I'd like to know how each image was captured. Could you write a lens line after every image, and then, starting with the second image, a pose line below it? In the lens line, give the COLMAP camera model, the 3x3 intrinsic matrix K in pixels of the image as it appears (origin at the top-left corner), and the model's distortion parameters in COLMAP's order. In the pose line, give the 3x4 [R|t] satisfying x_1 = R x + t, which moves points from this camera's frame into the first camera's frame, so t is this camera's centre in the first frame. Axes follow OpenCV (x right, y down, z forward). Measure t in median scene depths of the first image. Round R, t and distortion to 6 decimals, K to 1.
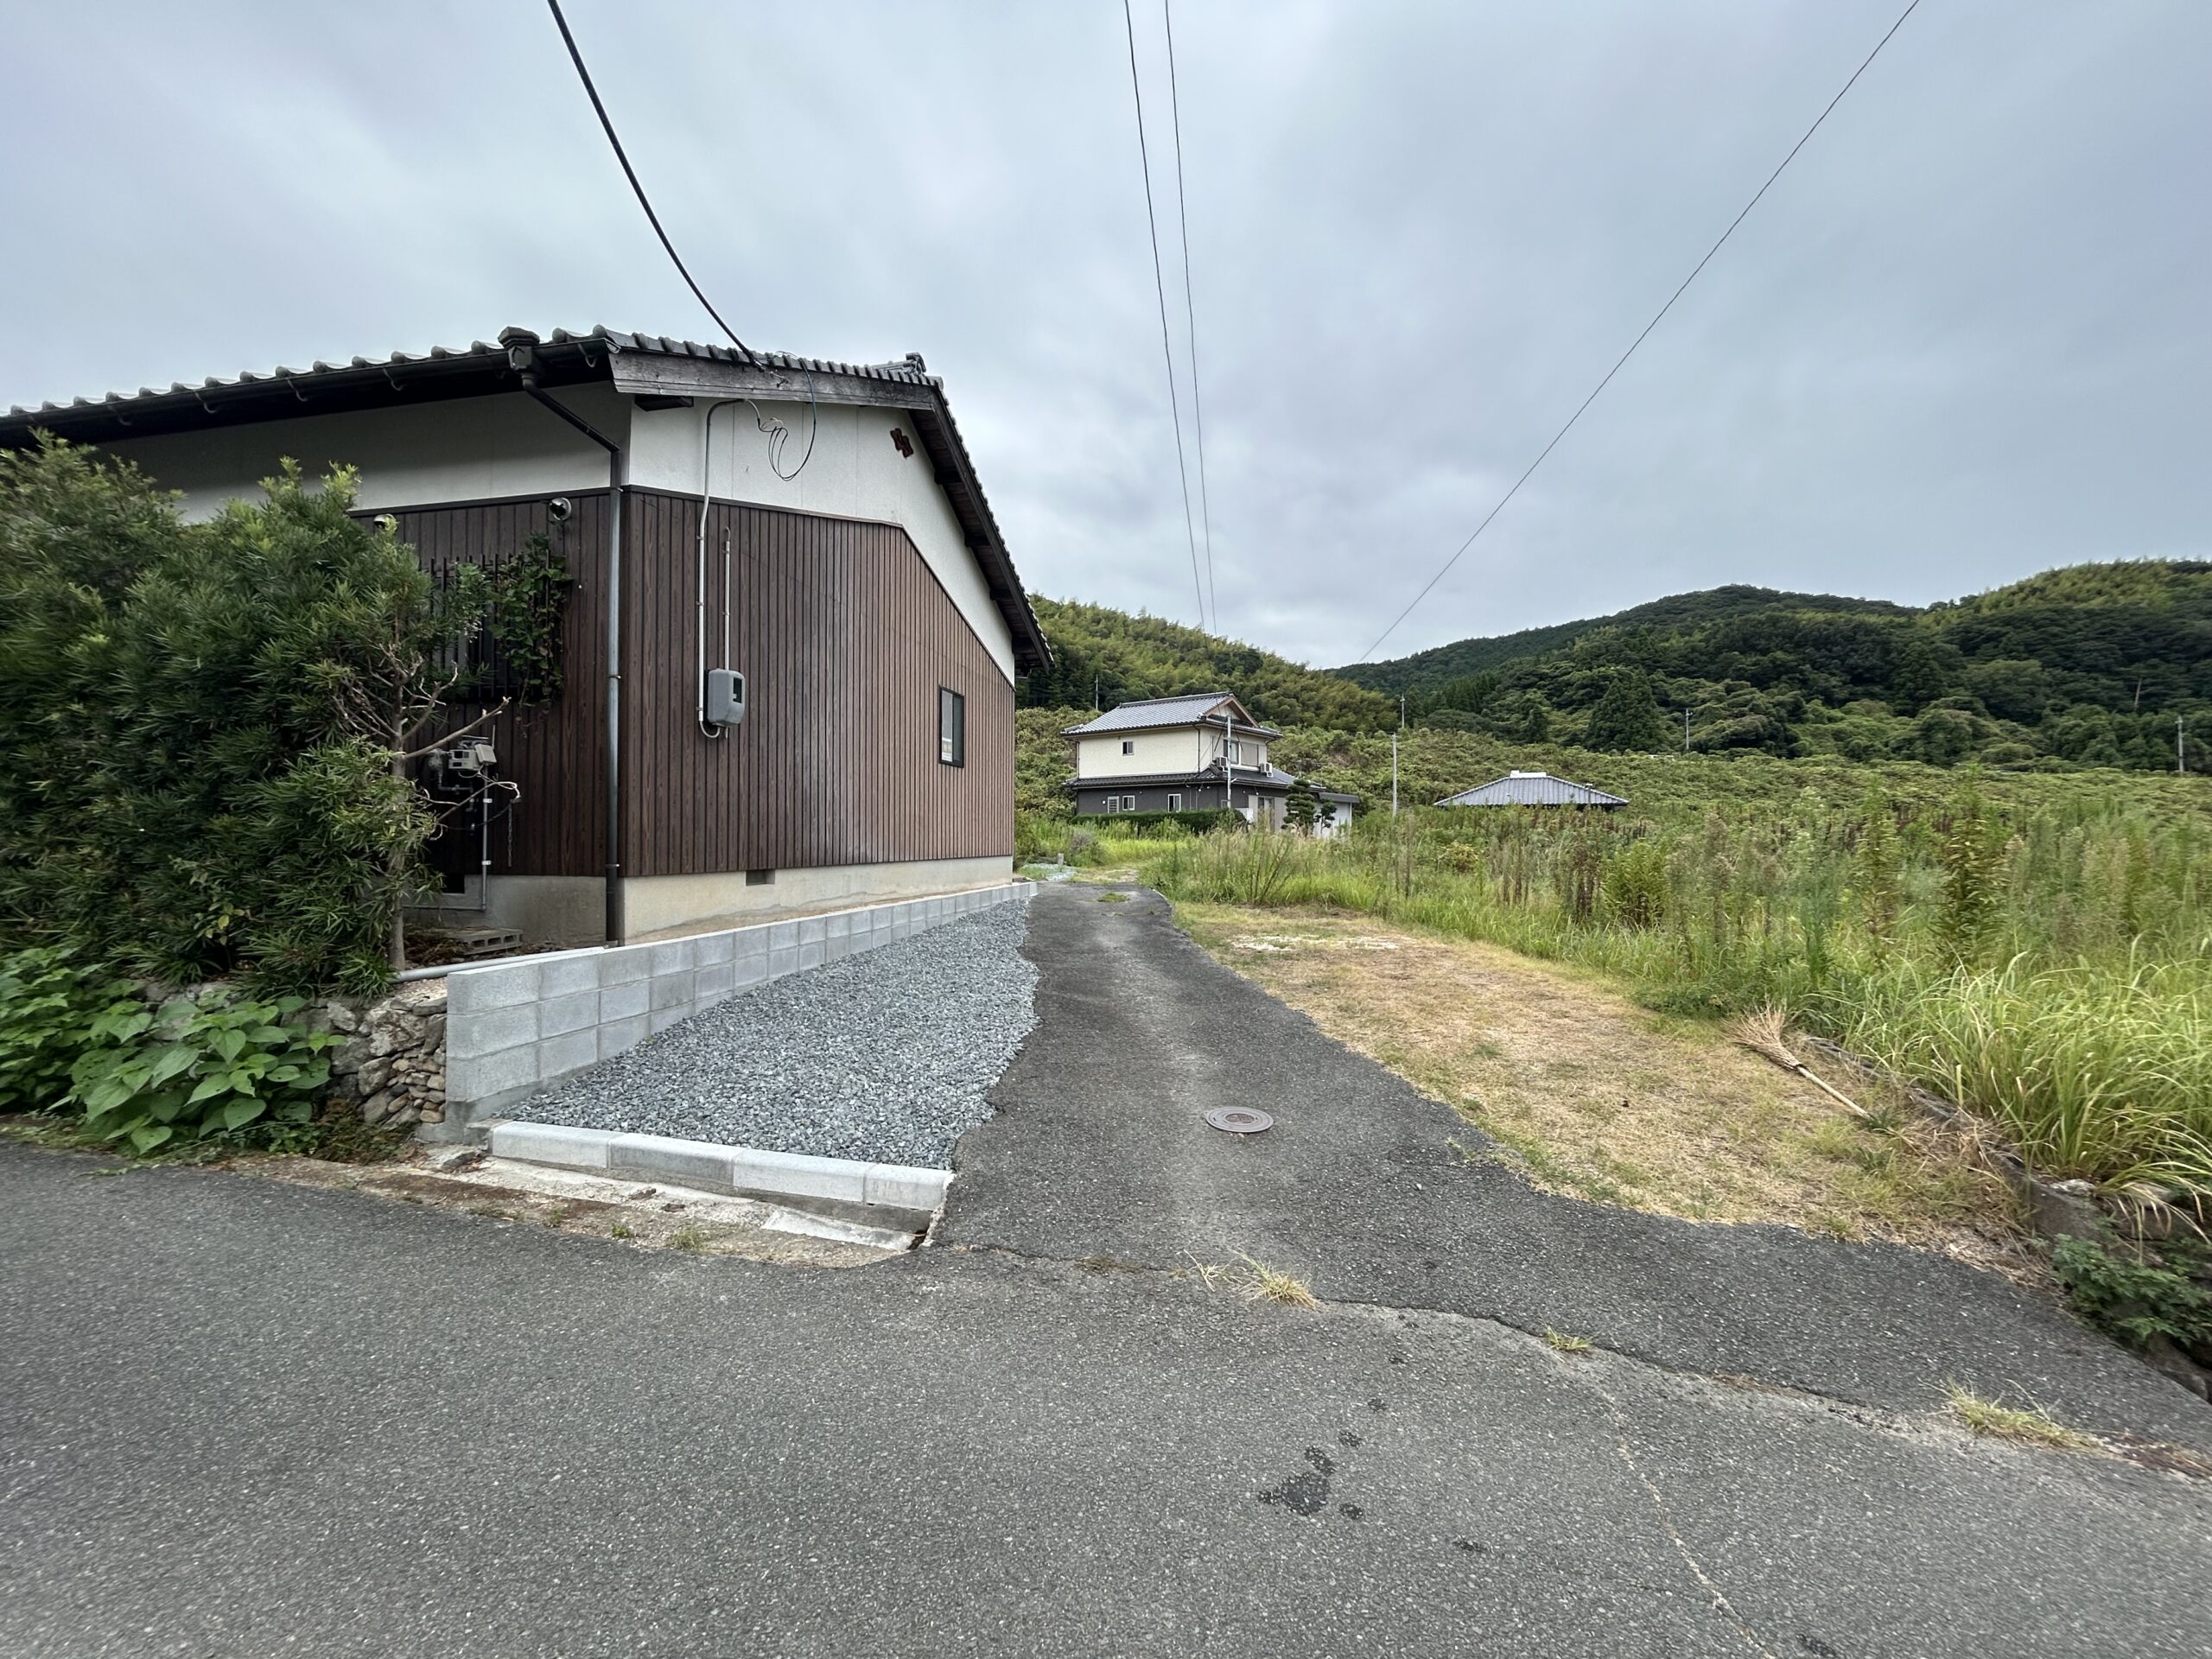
lens RADIAL K [[889.0, 0, 1106.0], [0, 889.0, 829.5], [0, 0, 1]] dist [-0.001215, -0.000121]
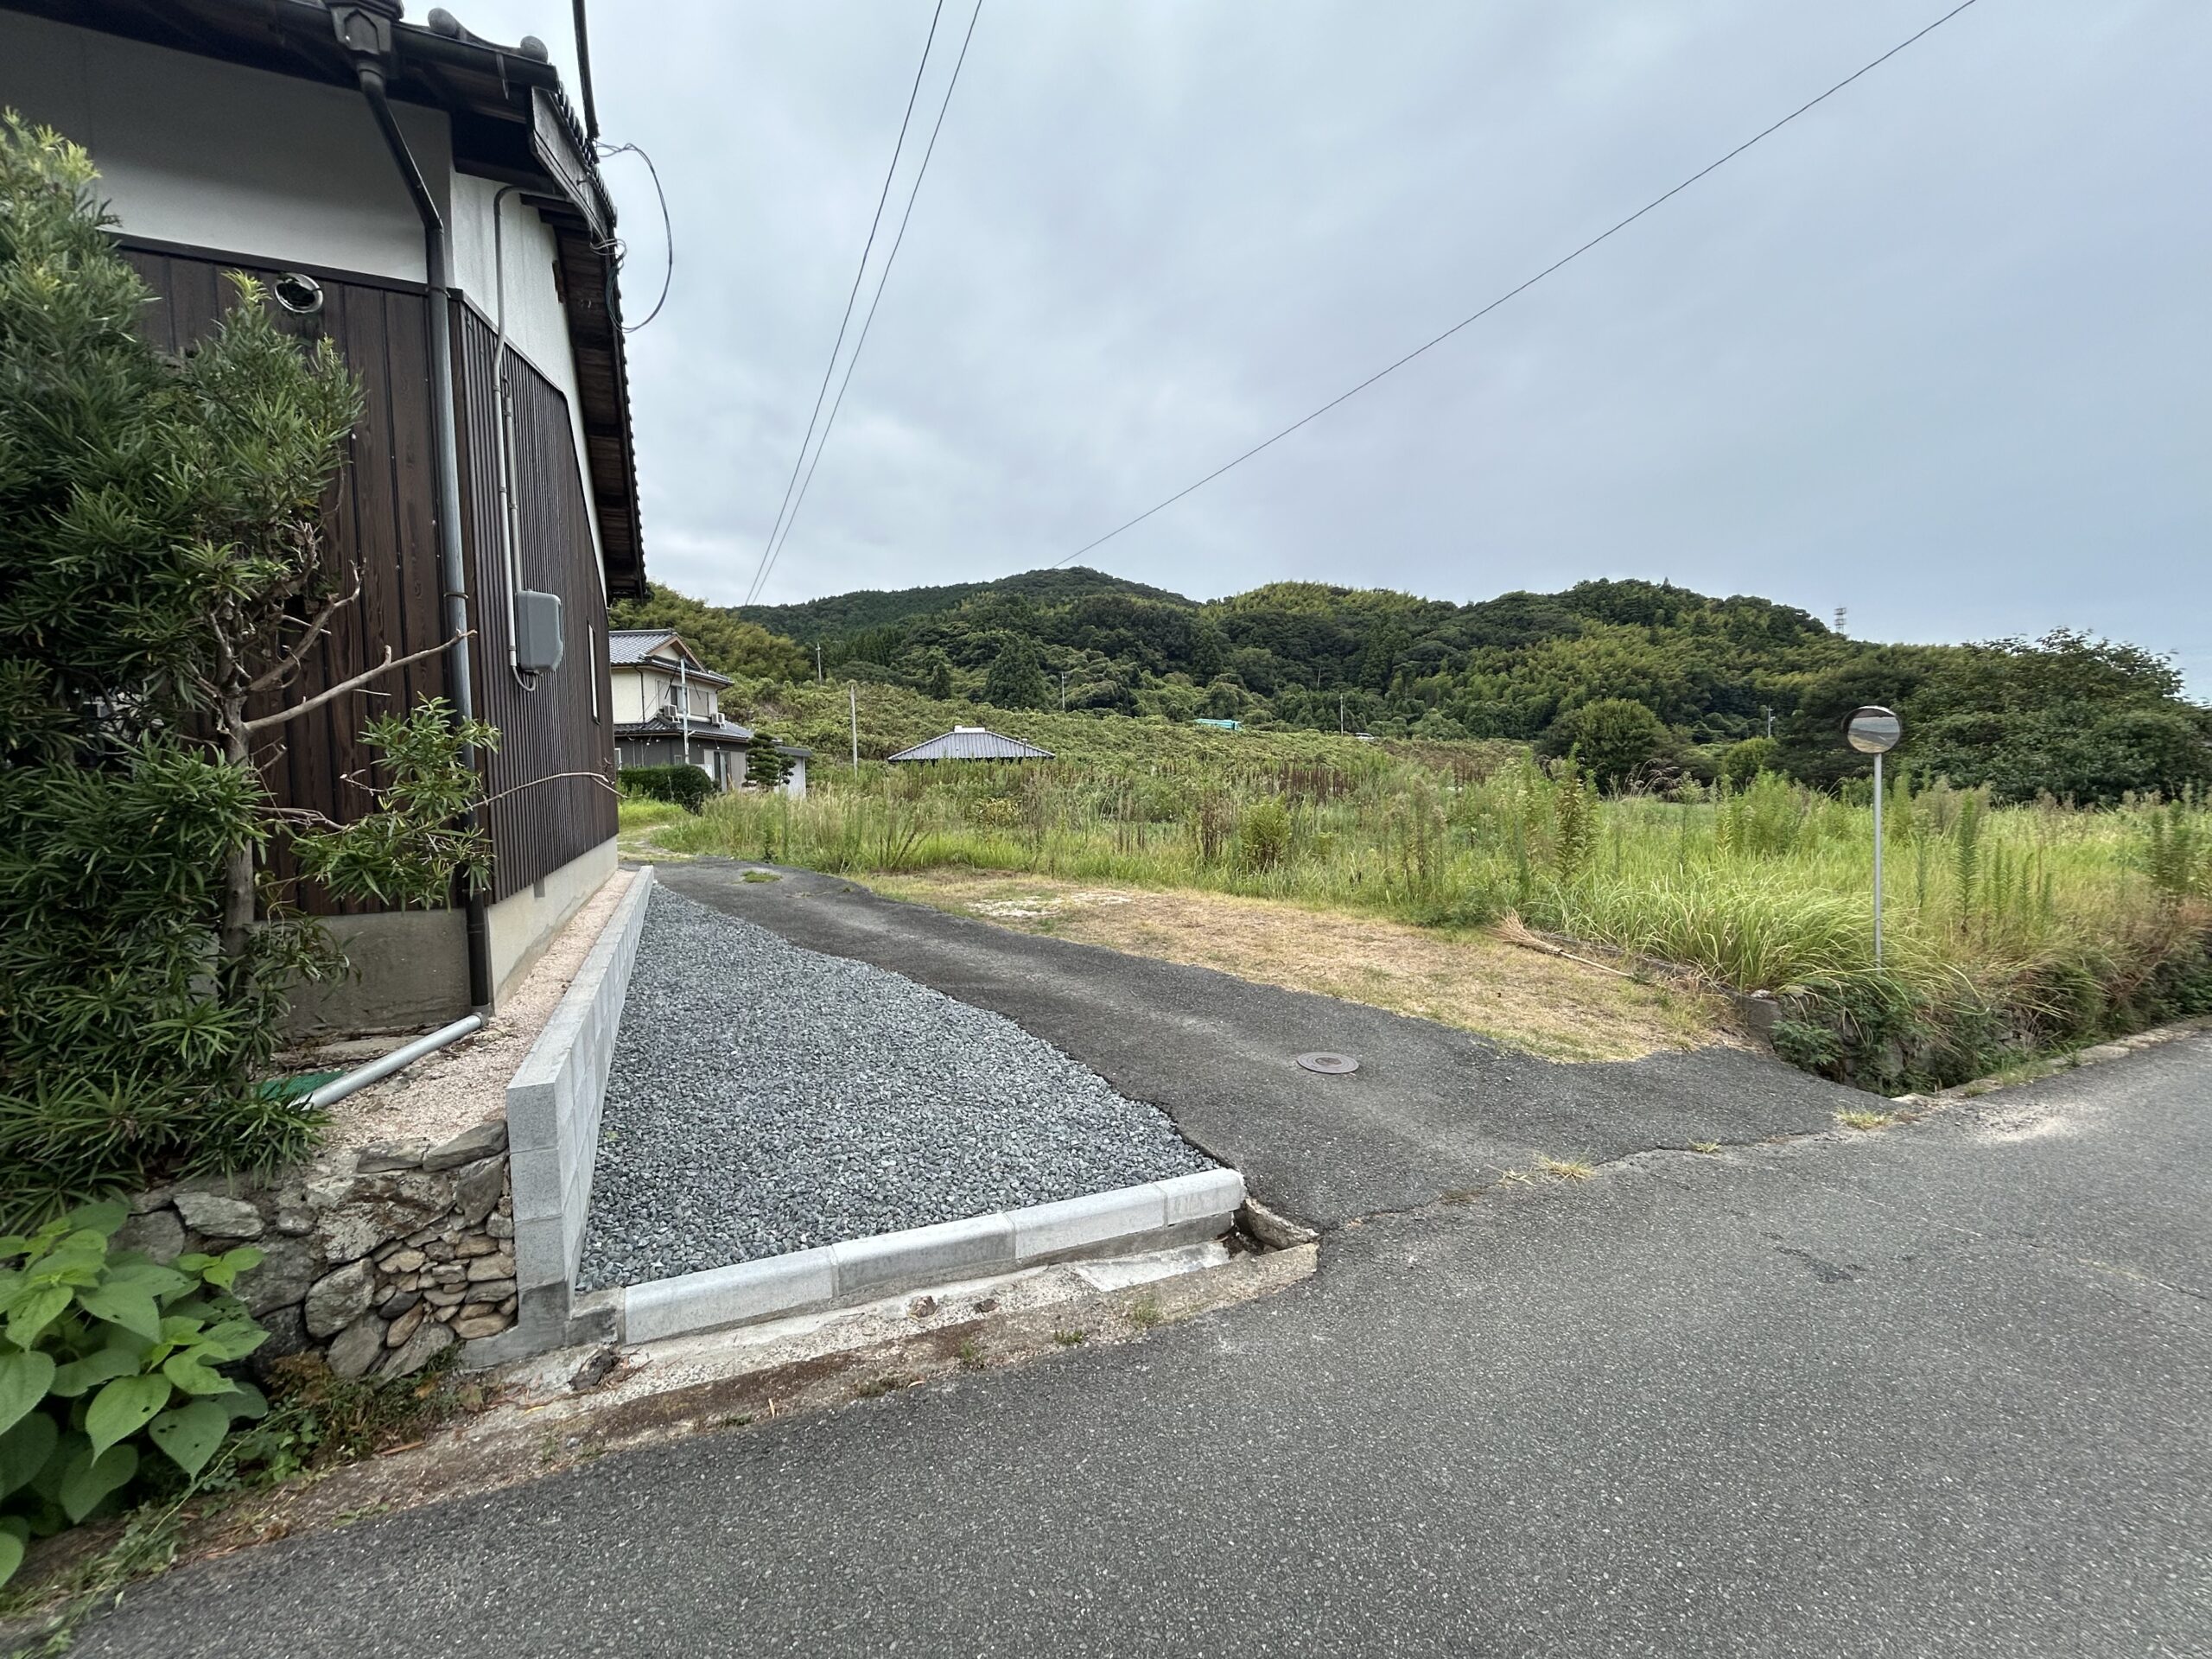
lens RADIAL K [[916.9, 0, 1106.0], [0, 916.9, 829.5], [0, 0, 1]] dist [-0.001532, -0.000447]
pose [[0.801655, -0.052122, 0.595510, -0.402823], [0.021327, 0.998051, 0.058644, -0.022817], [-0.597406, -0.034311, 0.801205, 0.133053]]
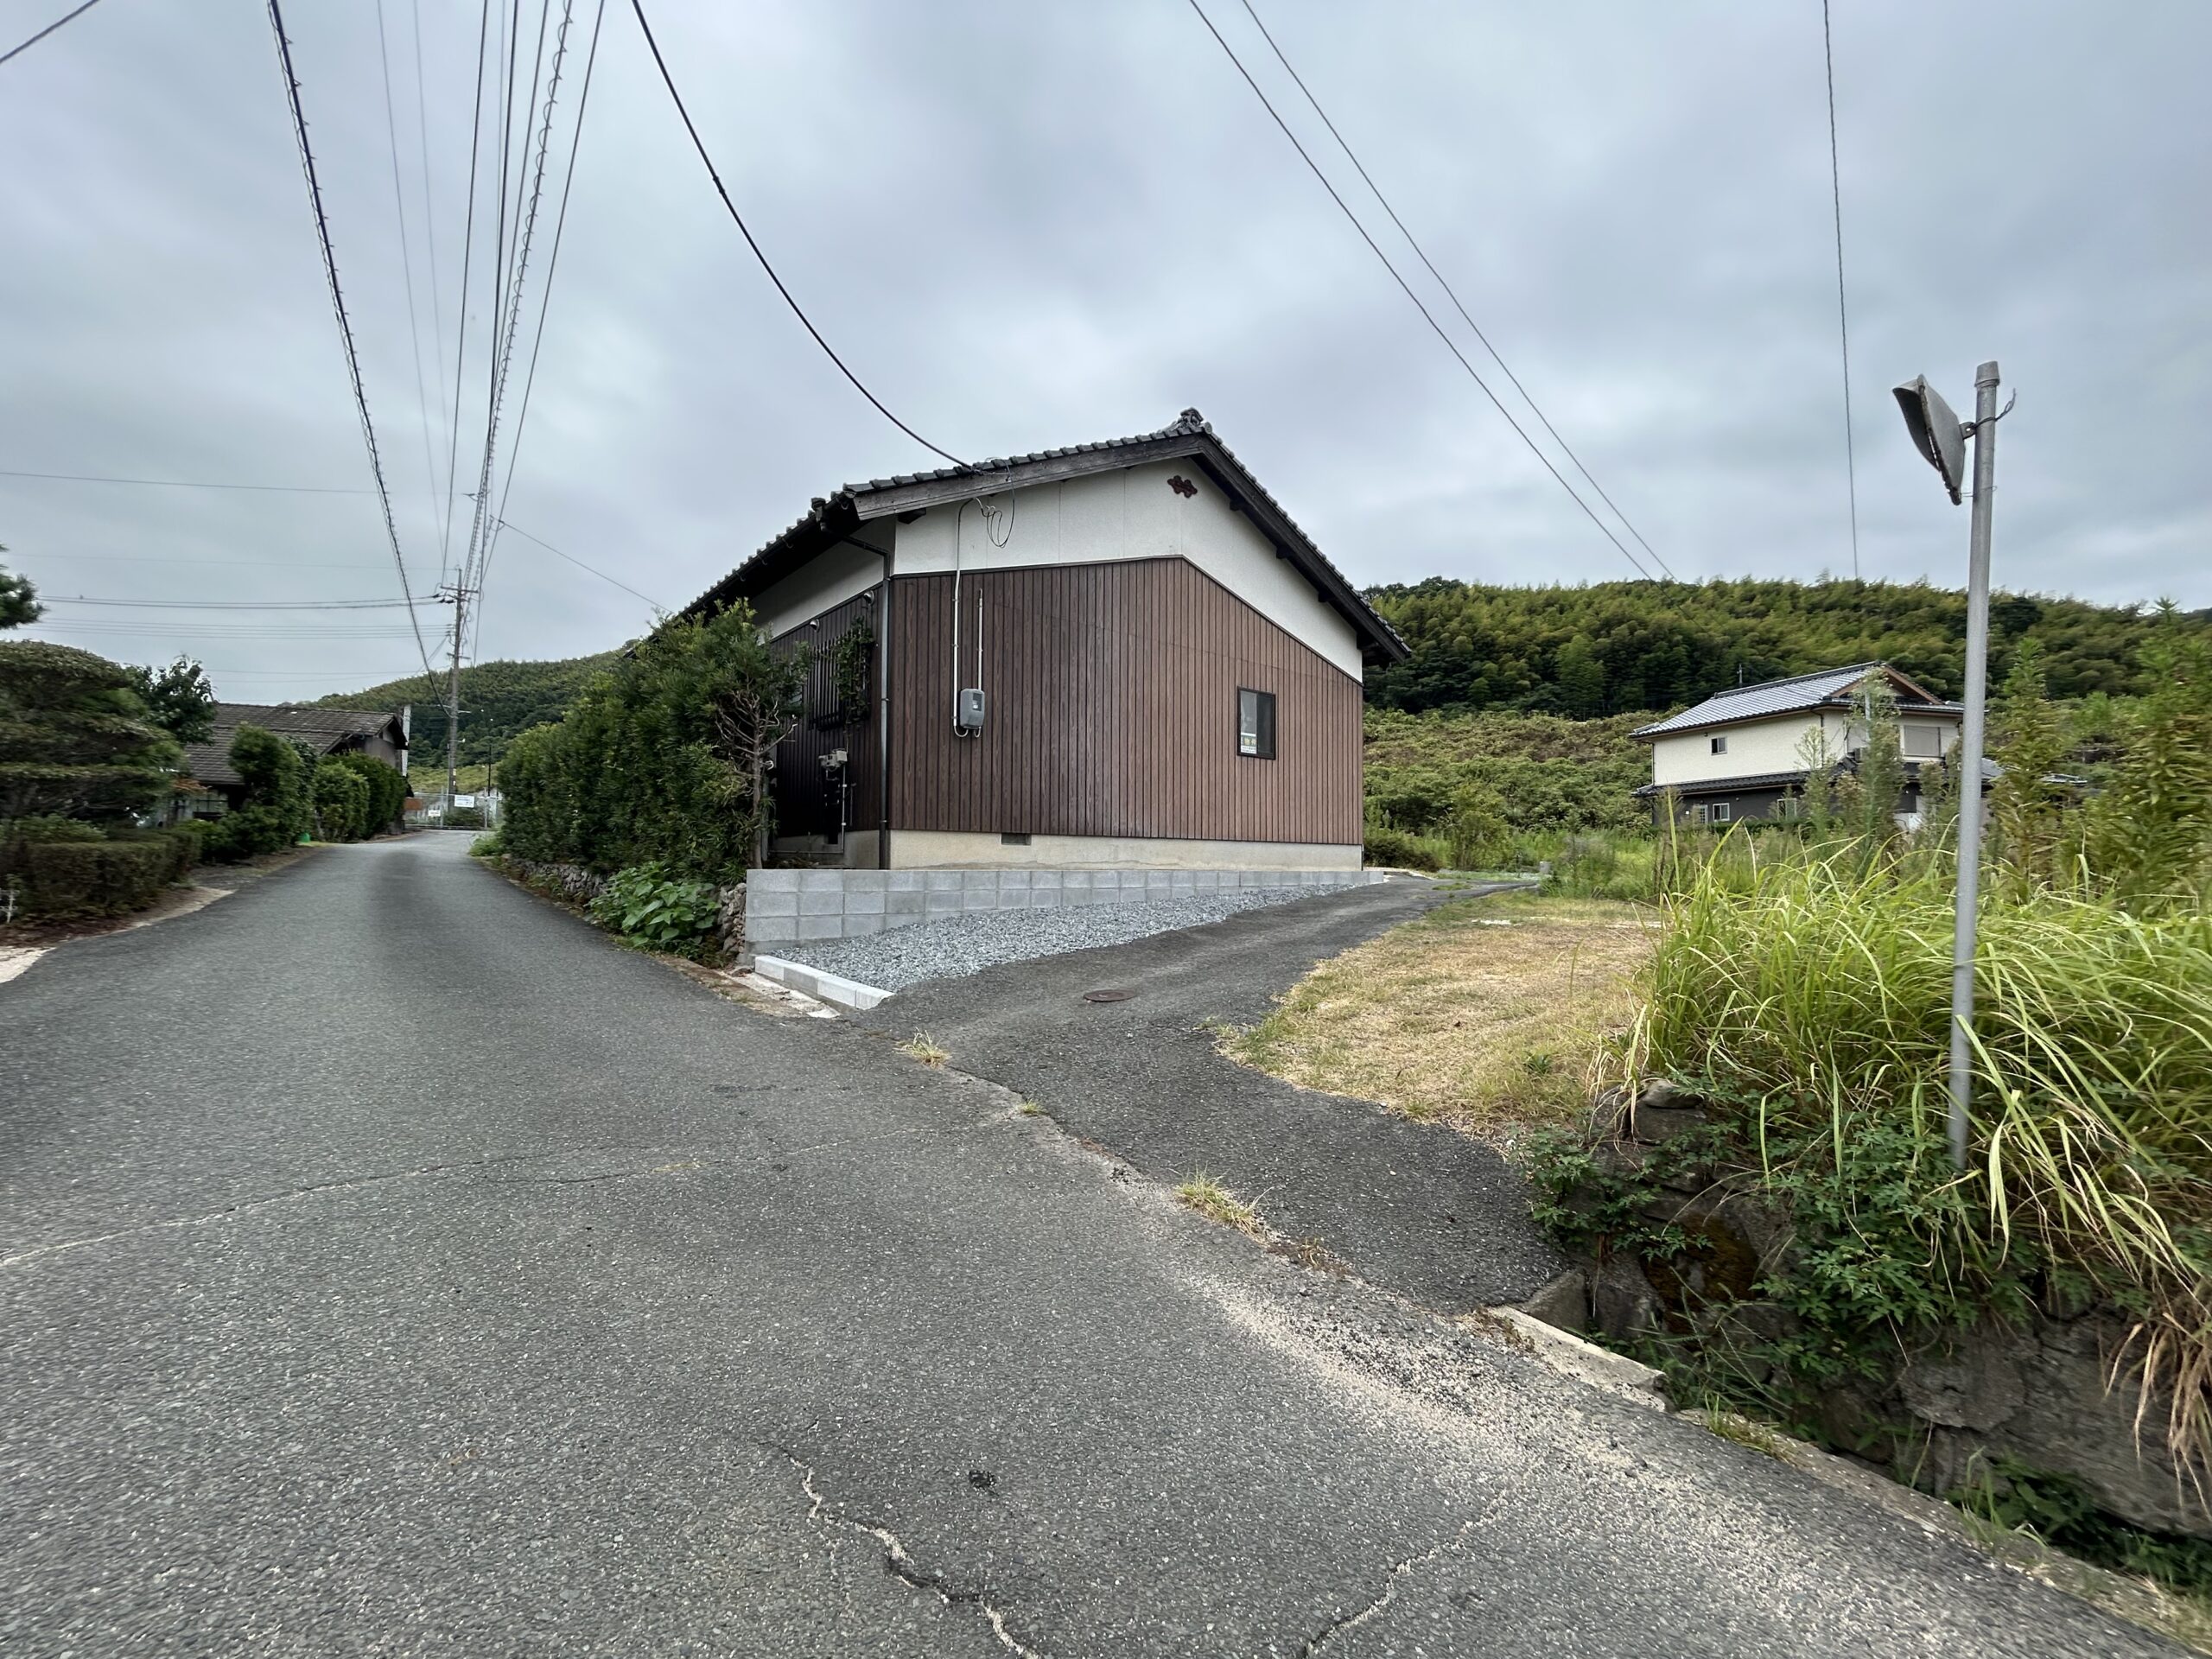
lens RADIAL K [[886.4, 0, 1106.0], [0, 886.4, 829.5], [0, 0, 1]] dist [0.005090, -0.000093]
pose [[0.791094, -0.021419, -0.611320, 0.479844], [0.001865, 0.999467, -0.032605, 0.073130], [0.611692, 0.024654, 0.790712, 0.013599]]
